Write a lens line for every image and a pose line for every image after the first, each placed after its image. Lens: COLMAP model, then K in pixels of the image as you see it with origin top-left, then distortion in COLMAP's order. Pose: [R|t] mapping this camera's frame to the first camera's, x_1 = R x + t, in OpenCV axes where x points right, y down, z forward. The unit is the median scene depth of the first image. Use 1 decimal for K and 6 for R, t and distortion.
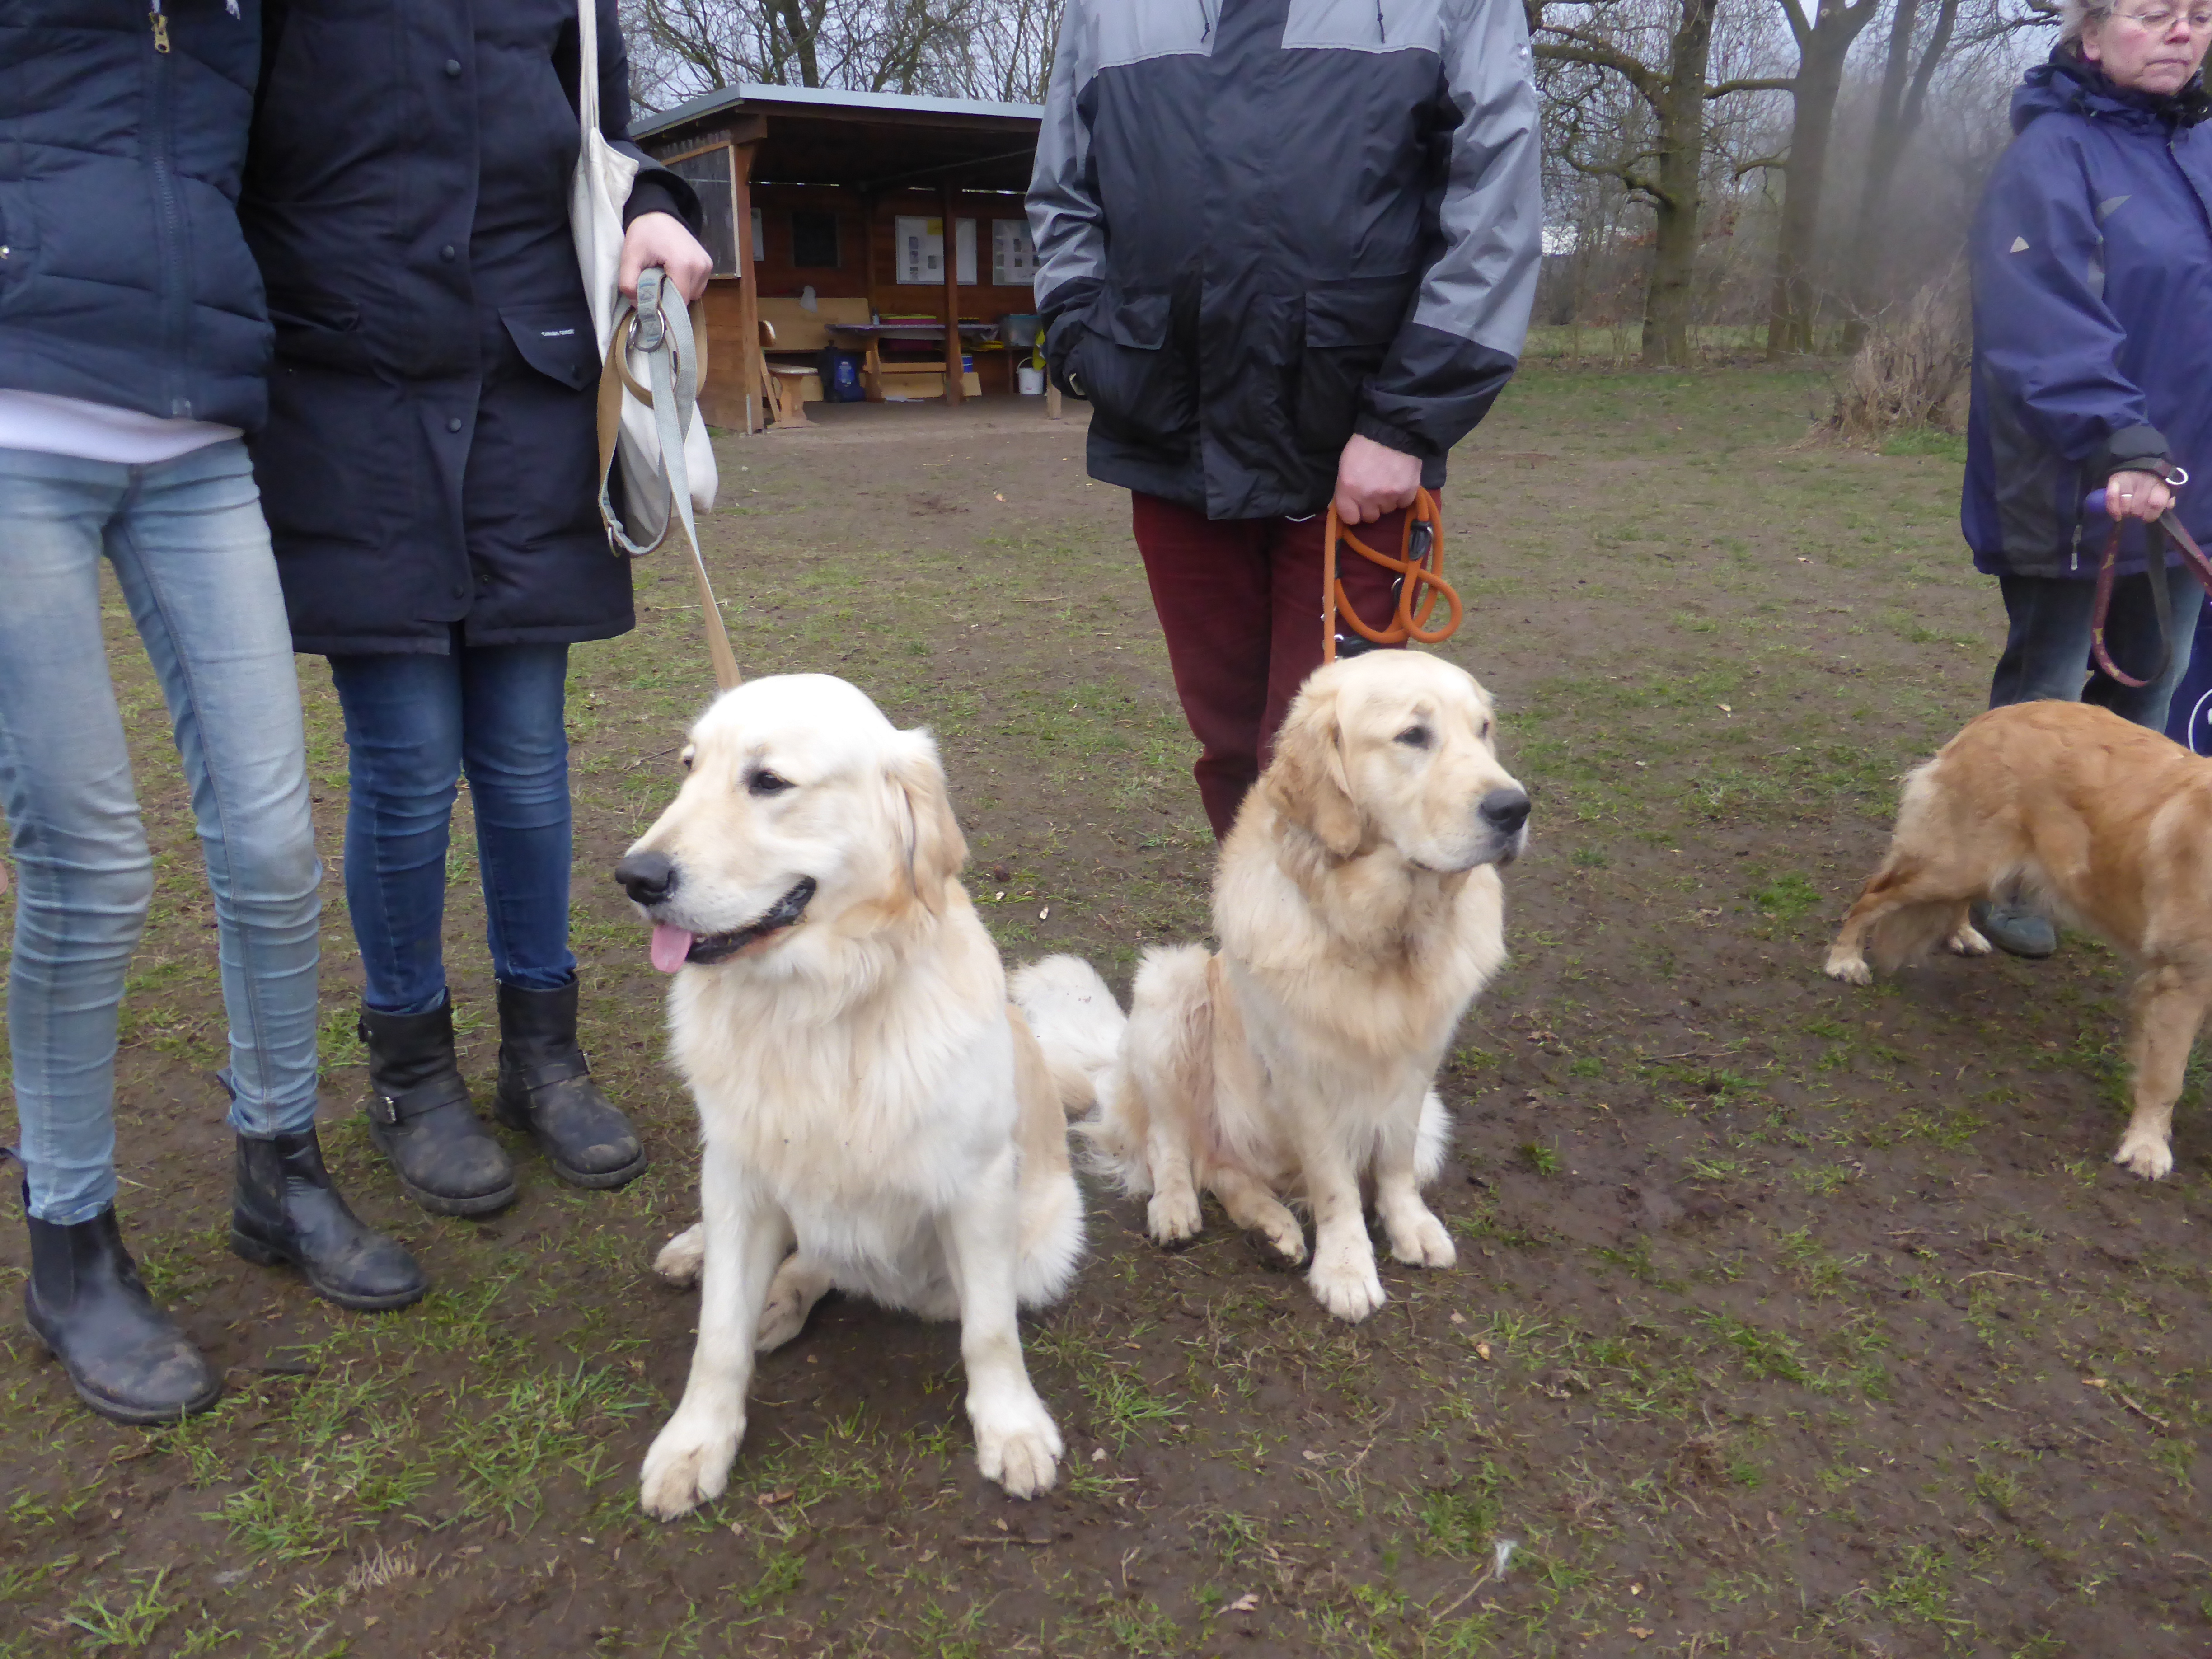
lens RADIAL K [[1672.1, 0, 1106.0], [0, 1672.1, 829.5], [0, 0, 1]] dist [-0.029210, 0.032019]
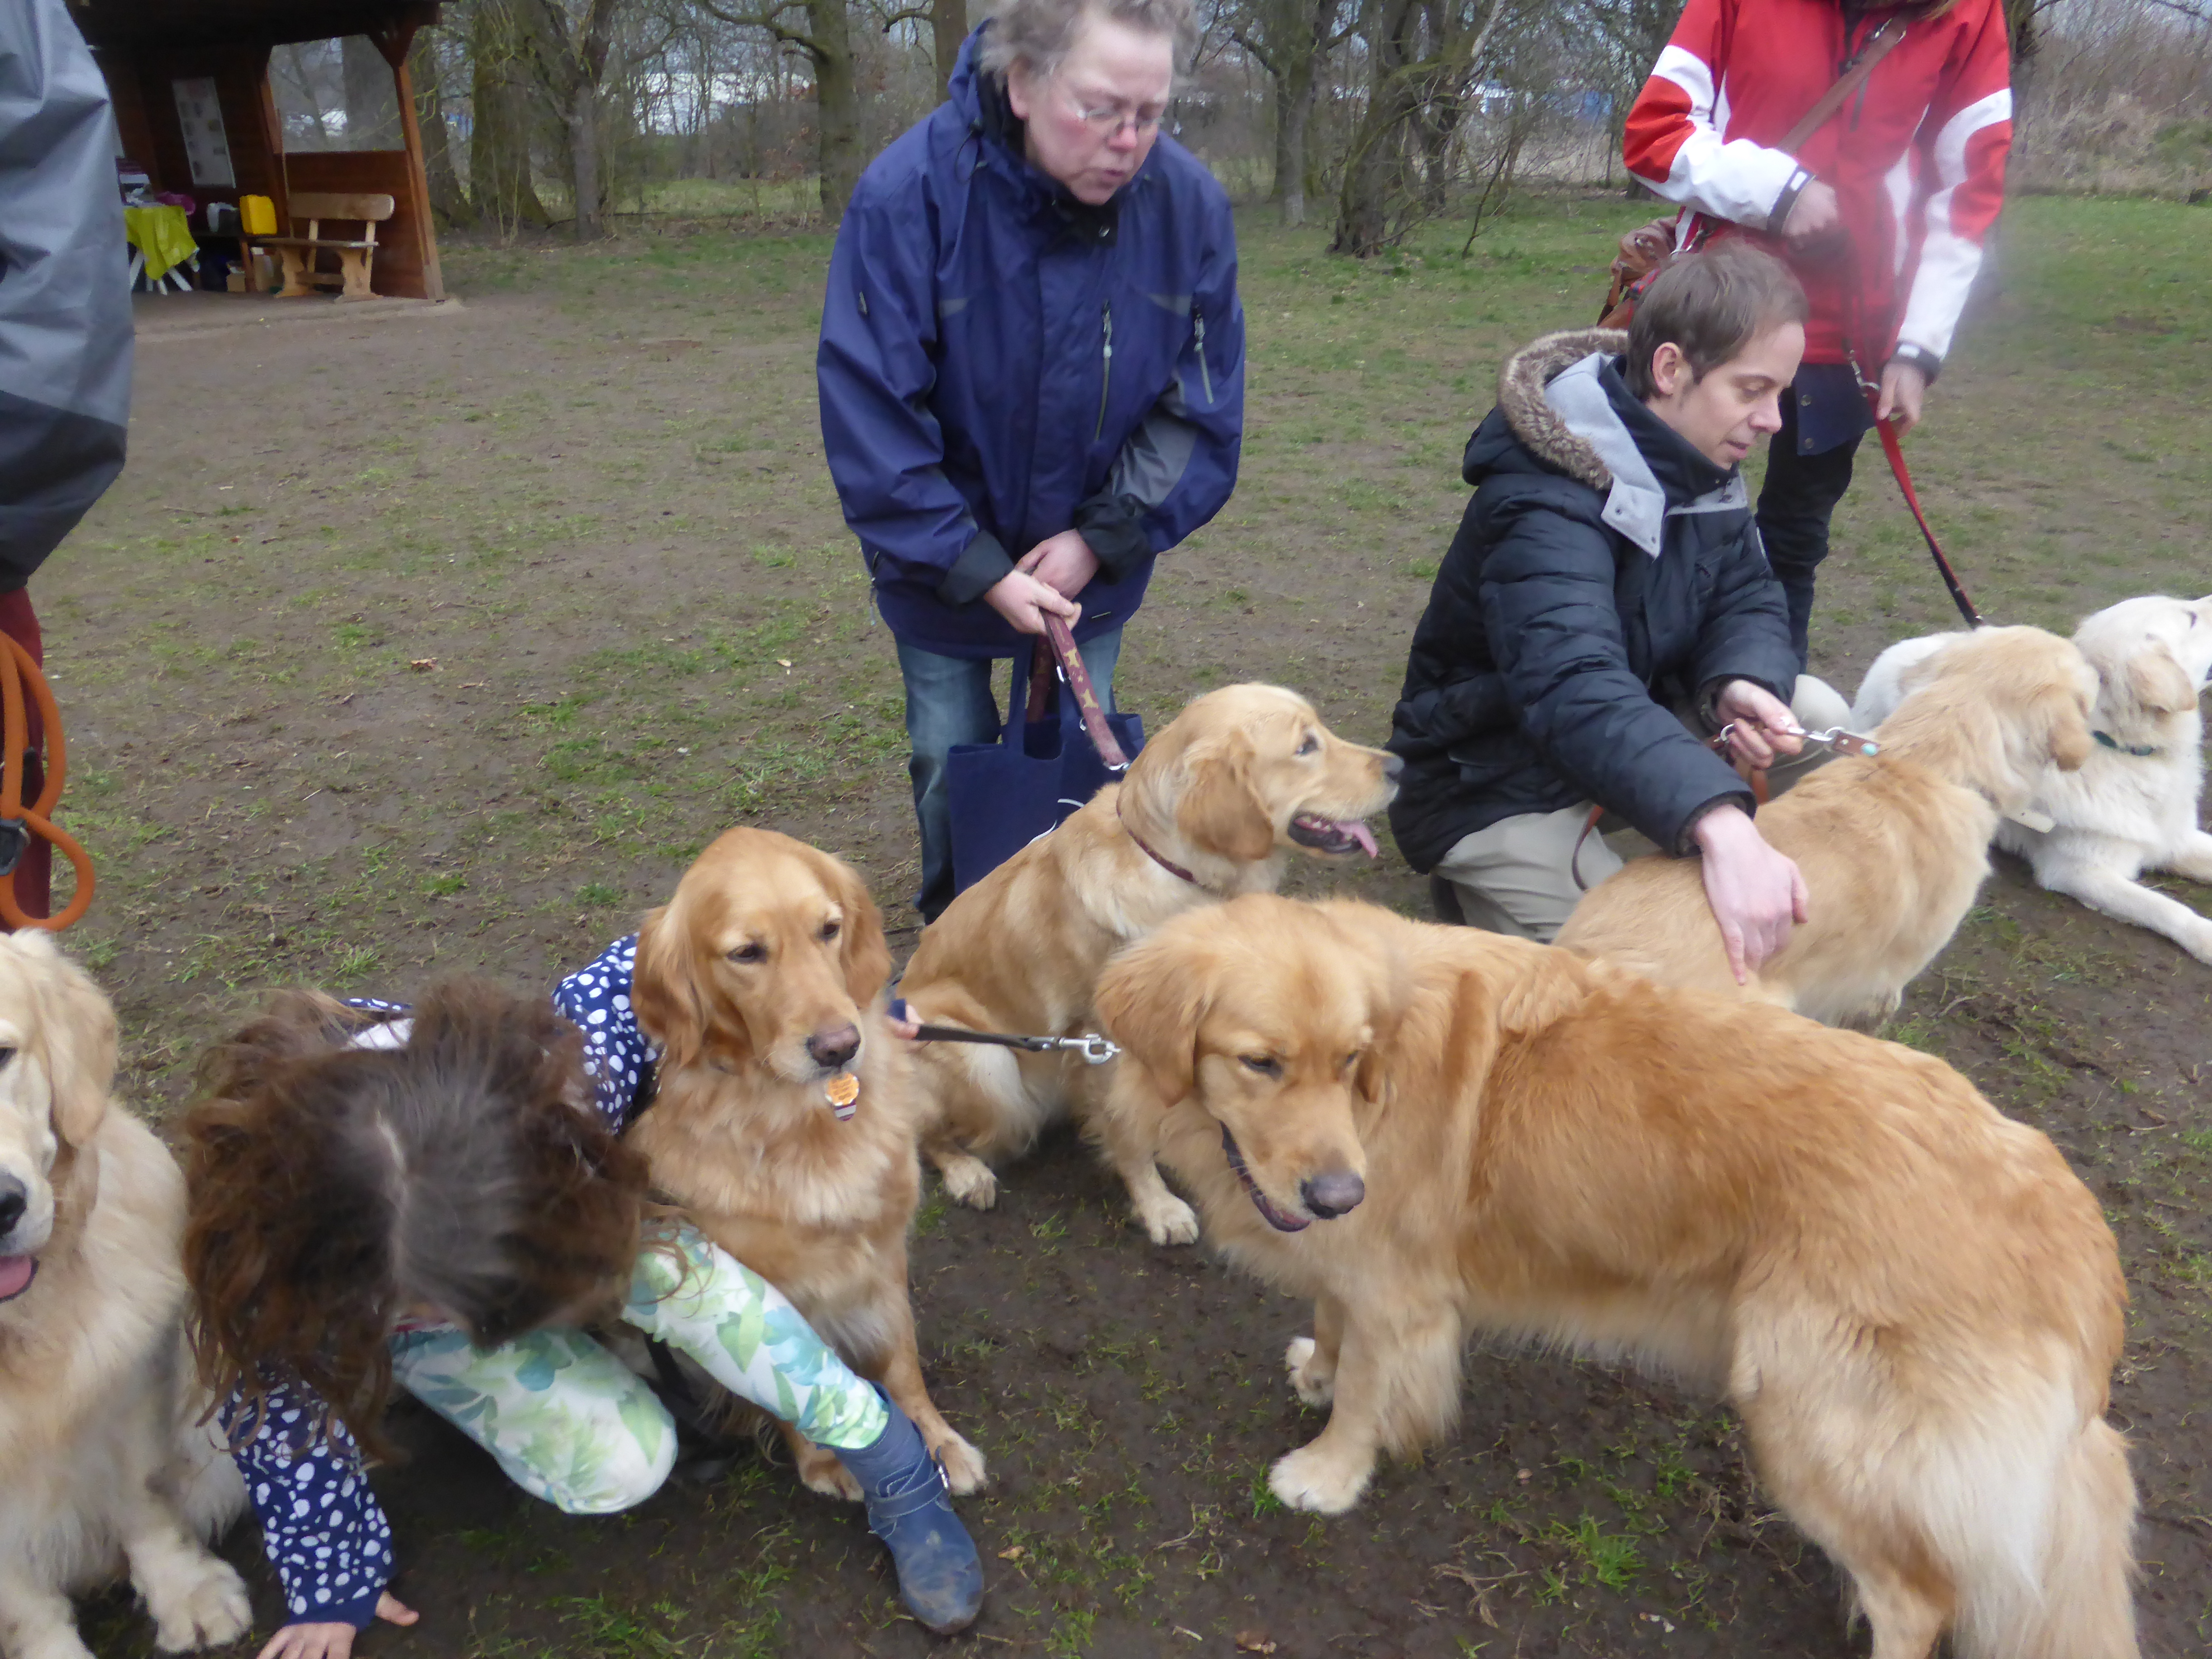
lens RADIAL K [[1672.1, 0, 1106.0], [0, 1672.1, 829.5], [0, 0, 1]] dist [-0.029210, 0.032019]
pose [[0.903149, -0.174737, 0.392158, 0.234316], [0.142979, 0.983702, 0.109033, -0.088462], [-0.404819, -0.042403, 0.913413, 0.120092]]
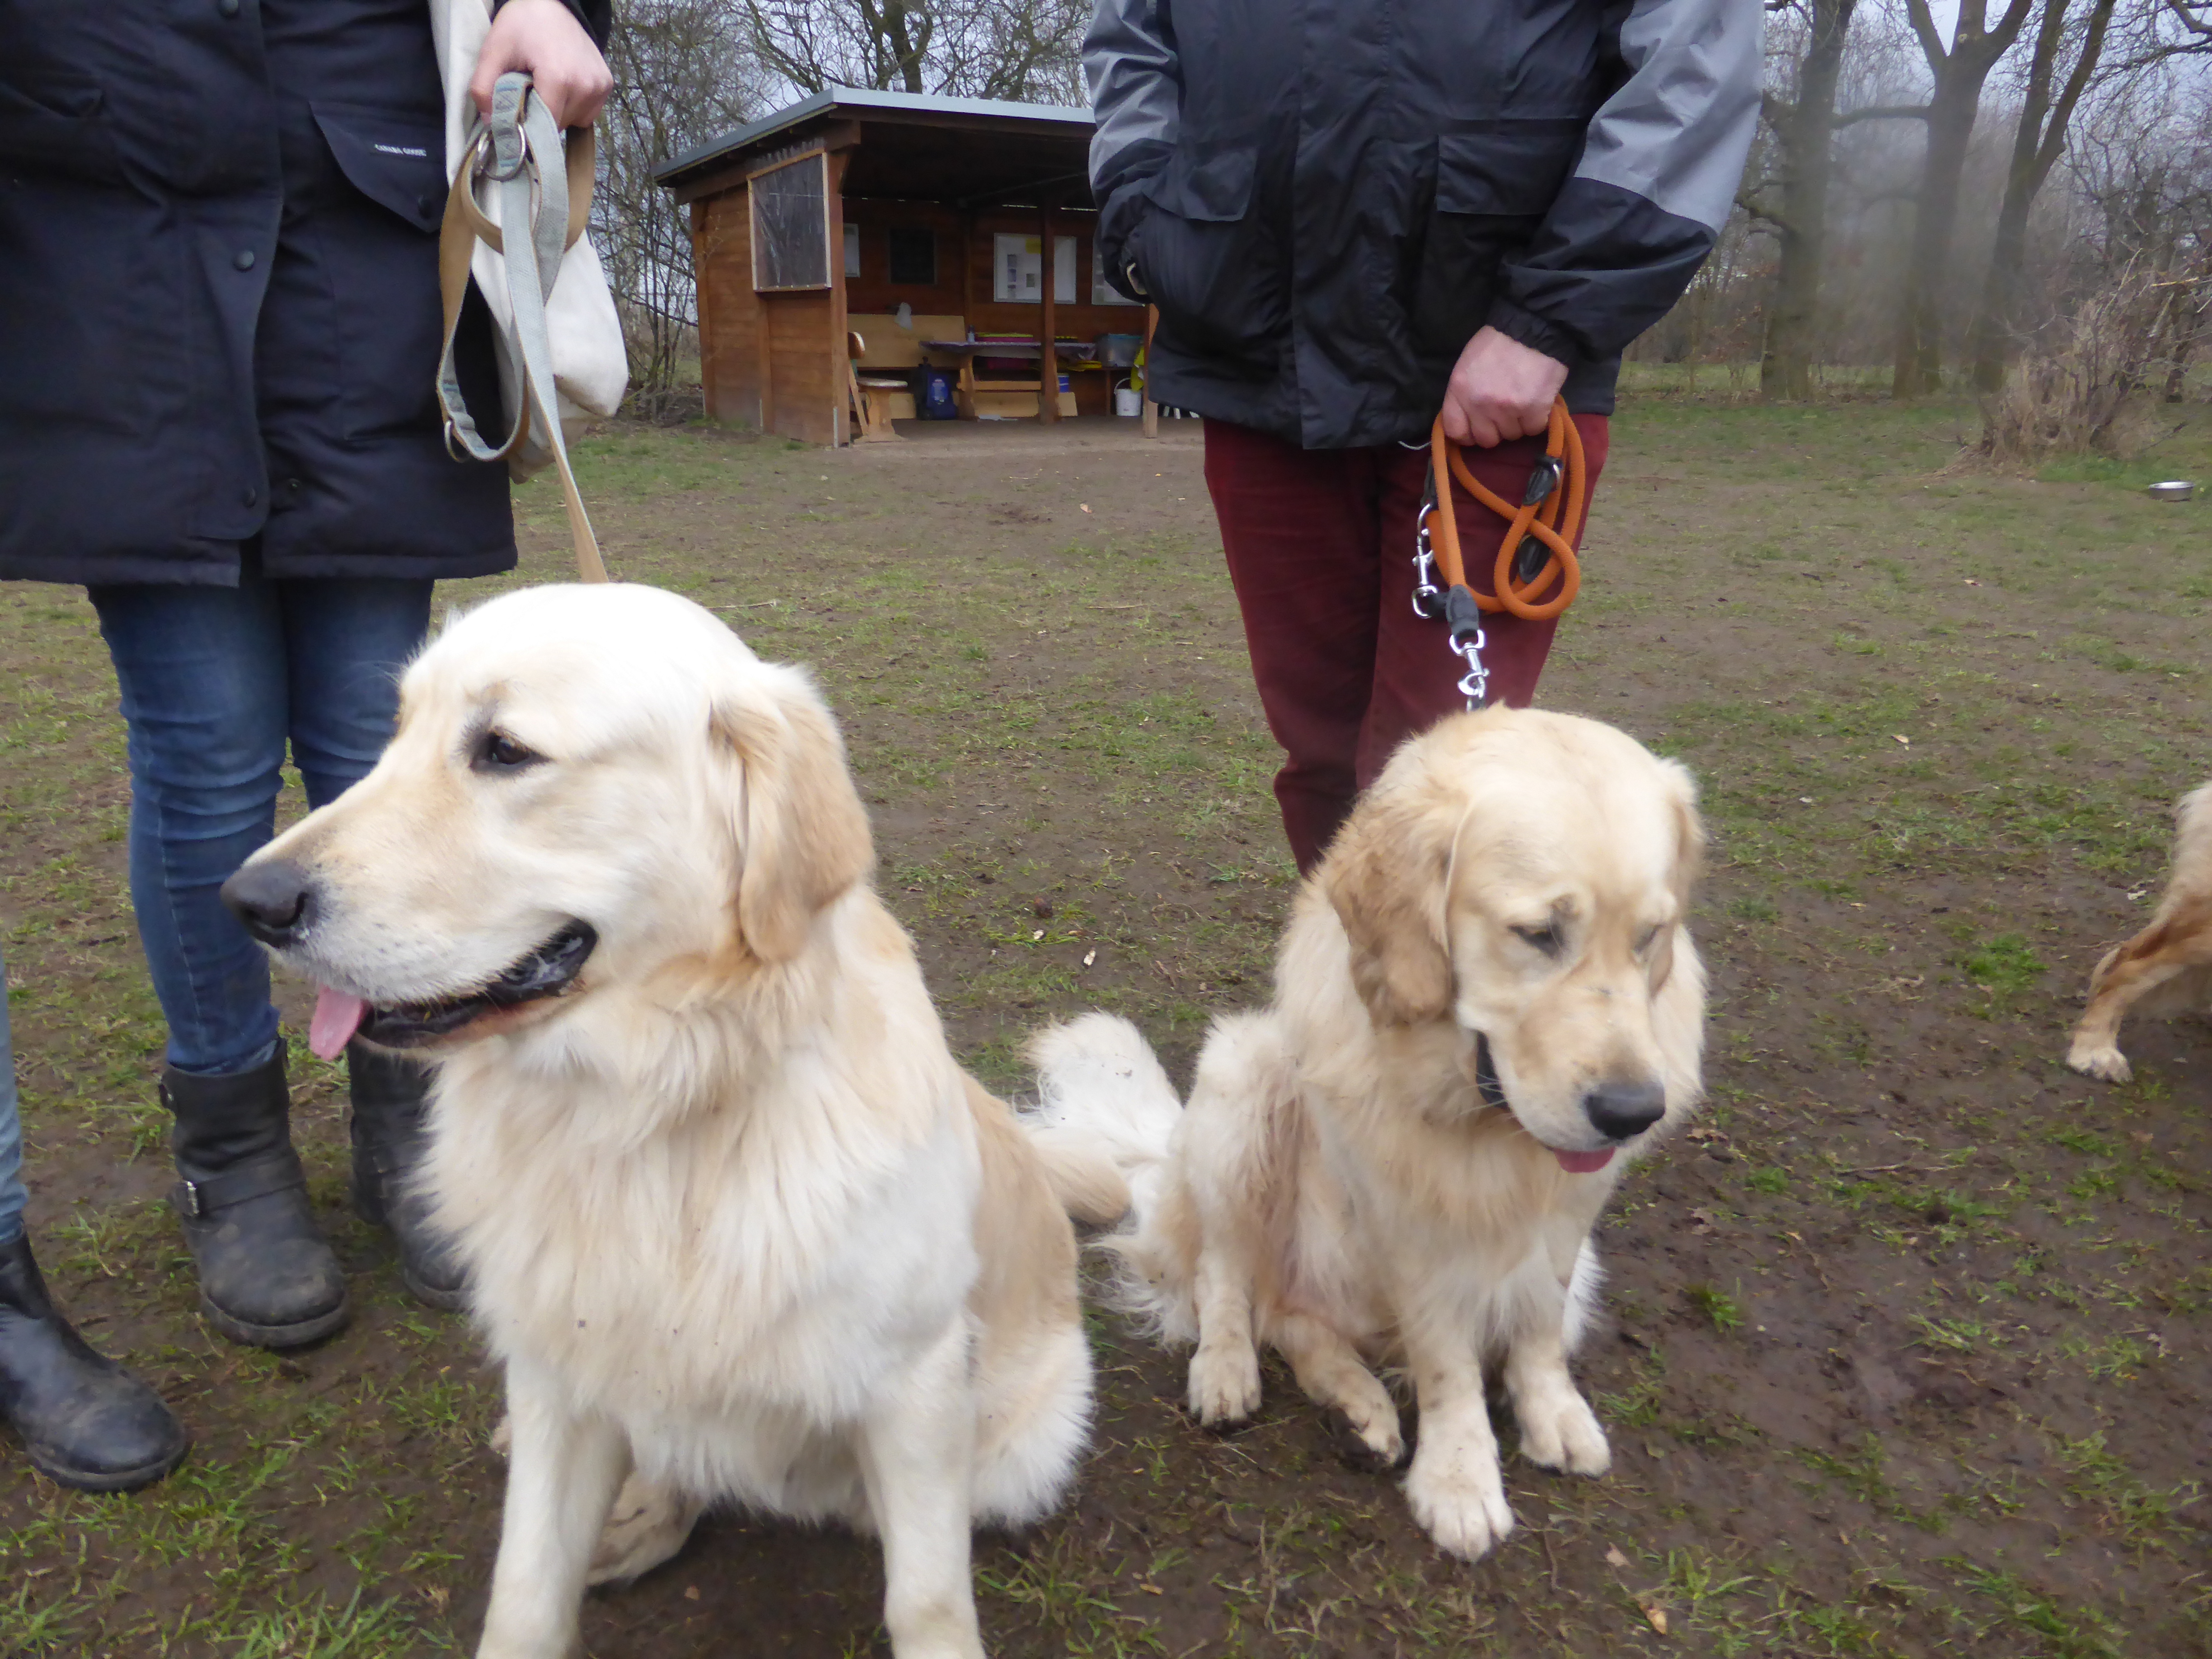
lens RADIAL K [[1661.8, 0, 1065.0], [0, 1661.8, 856.8], [0, 0, 1]] dist [-0.070306, 0.058802]
pose [[0.996416, 0.027828, -0.079876, 0.016372], [-0.028056, 0.999605, -0.001731, 0.001831], [0.079796, 0.003966, 0.996803, 0.189692]]
